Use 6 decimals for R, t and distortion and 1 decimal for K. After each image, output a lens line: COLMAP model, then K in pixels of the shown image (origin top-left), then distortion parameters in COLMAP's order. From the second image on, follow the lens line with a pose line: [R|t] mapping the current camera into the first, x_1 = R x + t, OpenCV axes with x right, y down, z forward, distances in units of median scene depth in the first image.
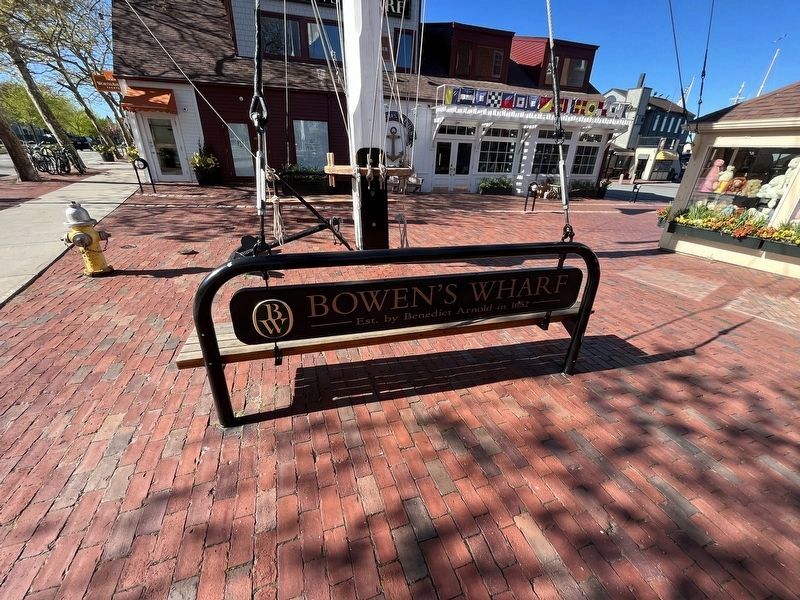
lens RADIAL K [[325.2, 0, 400.0], [0, 325.2, 300.0], [0, 0, 1]] dist [-0.002490, -0.000025]
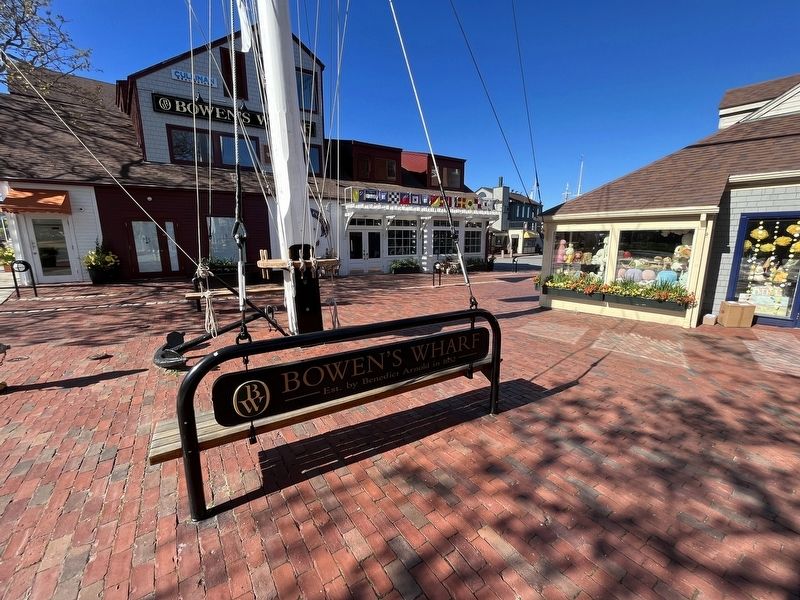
lens RADIAL K [[325.2, 0, 400.0], [0, 325.2, 300.0], [0, 0, 1]] dist [-0.002490, -0.000025]
pose [[0.964052, -0.083146, 0.252370, -0.077230], [0.140175, 0.966009, -0.217205, 0.023167], [-0.225732, 0.244773, 0.942938, -0.138867]]
